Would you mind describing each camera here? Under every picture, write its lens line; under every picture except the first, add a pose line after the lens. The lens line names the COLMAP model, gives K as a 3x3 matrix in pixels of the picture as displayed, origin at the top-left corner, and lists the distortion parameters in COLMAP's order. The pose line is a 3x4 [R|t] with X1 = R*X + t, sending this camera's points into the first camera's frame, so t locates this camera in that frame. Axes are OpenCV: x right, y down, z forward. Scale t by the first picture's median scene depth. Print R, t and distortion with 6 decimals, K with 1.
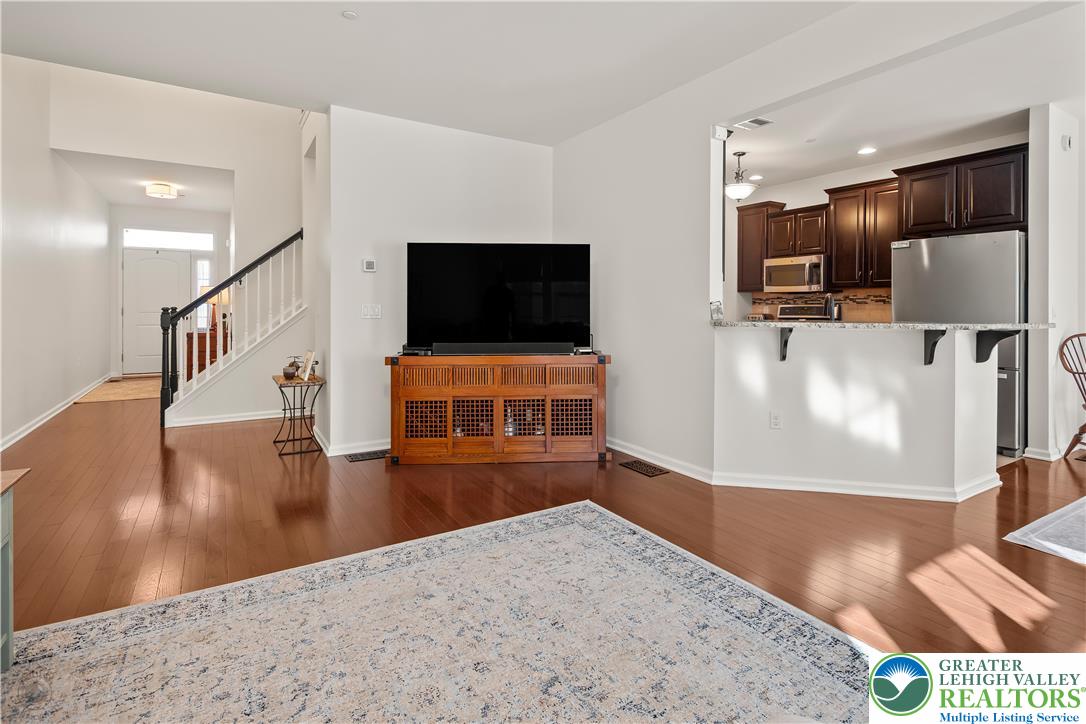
lens RADIAL K [[534.2, 0, 544.5], [0, 534.2, 309.7], [0, 0, 1]] dist [0.001280, 0.000353]
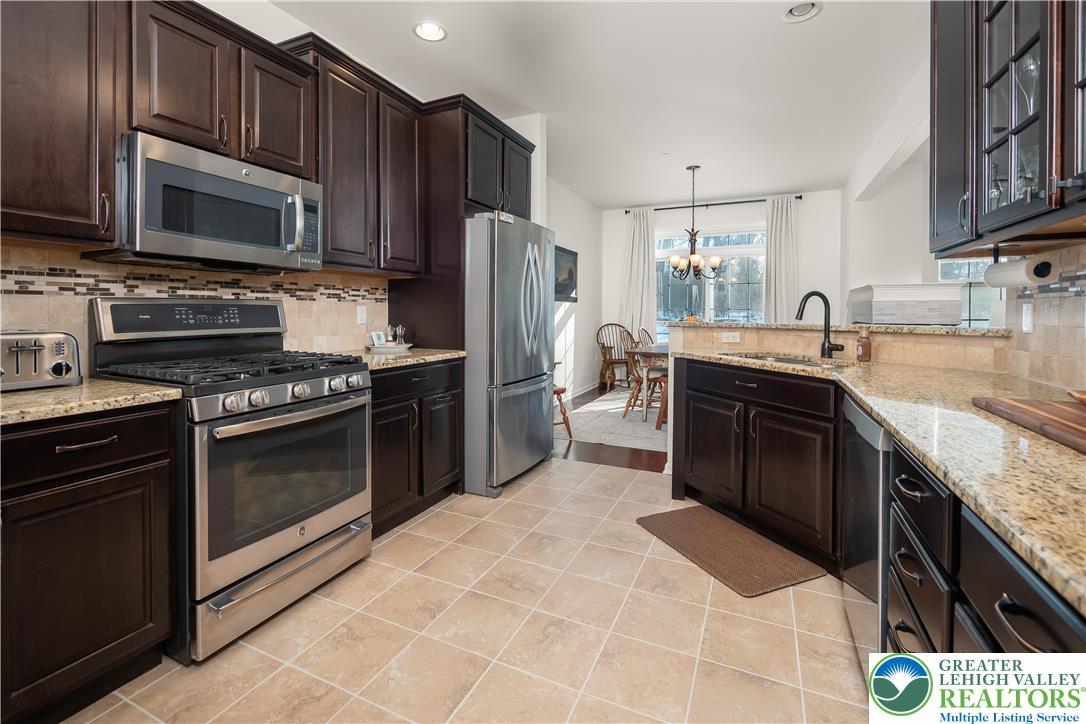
lens RADIAL K [[476.7, 0, 542.4], [0, 476.7, 316.6], [0, 0, 1]] dist [0.013568, 0.000026]
pose [[-0.547937, -0.010053, 0.836459, 0.125985], [0.000697, 0.999922, 0.012474, -0.002079], [-0.836520, 0.007418, -0.547887, 1.291162]]
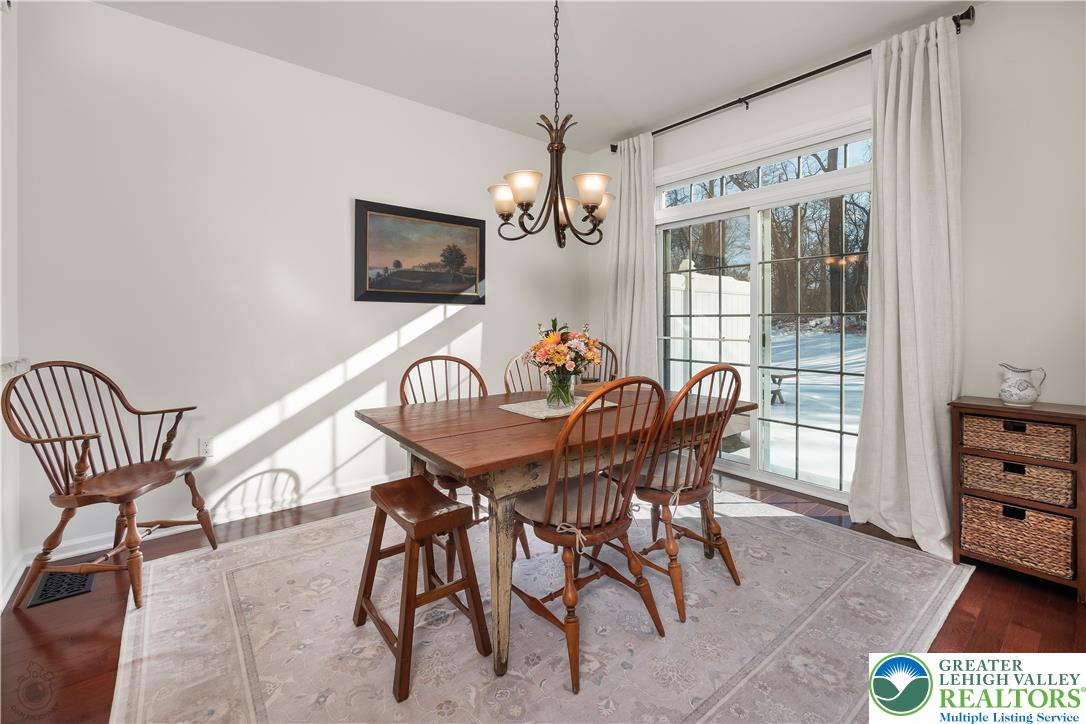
lens RADIAL K [[461.2, 0, 538.2], [0, 461.2, 322.6], [0, 0, 1]] dist [-0.006946, 0.000101]
pose [[-0.122343, -0.006478, 0.992467, 0.423169], [0.002798, 0.999972, 0.006872, -0.000542], [-0.992484, 0.003617, -0.122322, 0.482965]]
